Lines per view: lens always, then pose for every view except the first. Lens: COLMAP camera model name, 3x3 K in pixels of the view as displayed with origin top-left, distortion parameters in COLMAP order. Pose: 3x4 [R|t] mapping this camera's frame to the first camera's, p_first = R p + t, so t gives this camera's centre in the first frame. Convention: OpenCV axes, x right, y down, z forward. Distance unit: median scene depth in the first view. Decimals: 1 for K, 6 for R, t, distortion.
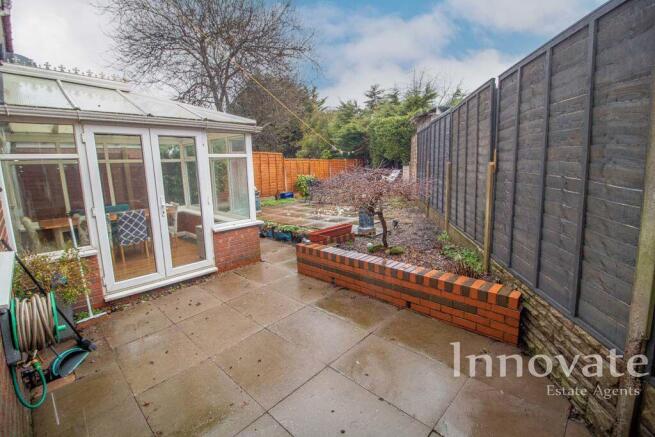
lens RADIAL K [[303.1, 0, 326.3], [0, 303.1, 215.8], [0, 0, 1]] dist [0.002198, 0.000069]
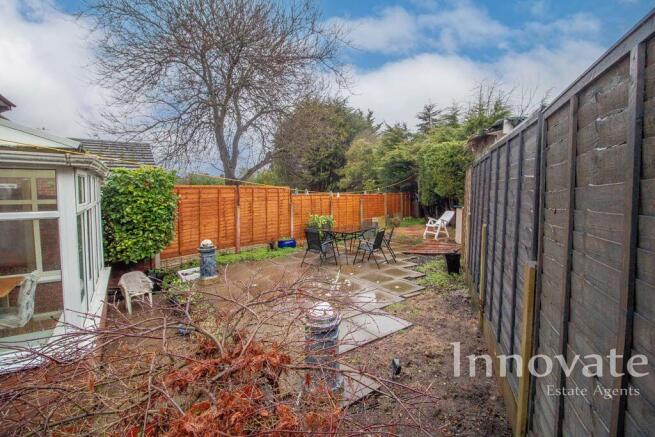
lens RADIAL K [[303.1, 0, 328.7], [0, 303.1, 215.8], [0, 0, 1]] dist [0.002198, 0.000069]
pose [[0.980365, 0.047980, -0.191264, 0.069051], [-0.063396, 0.995143, -0.075310, -0.053671], [0.186721, 0.085956, 0.978645, 0.176326]]
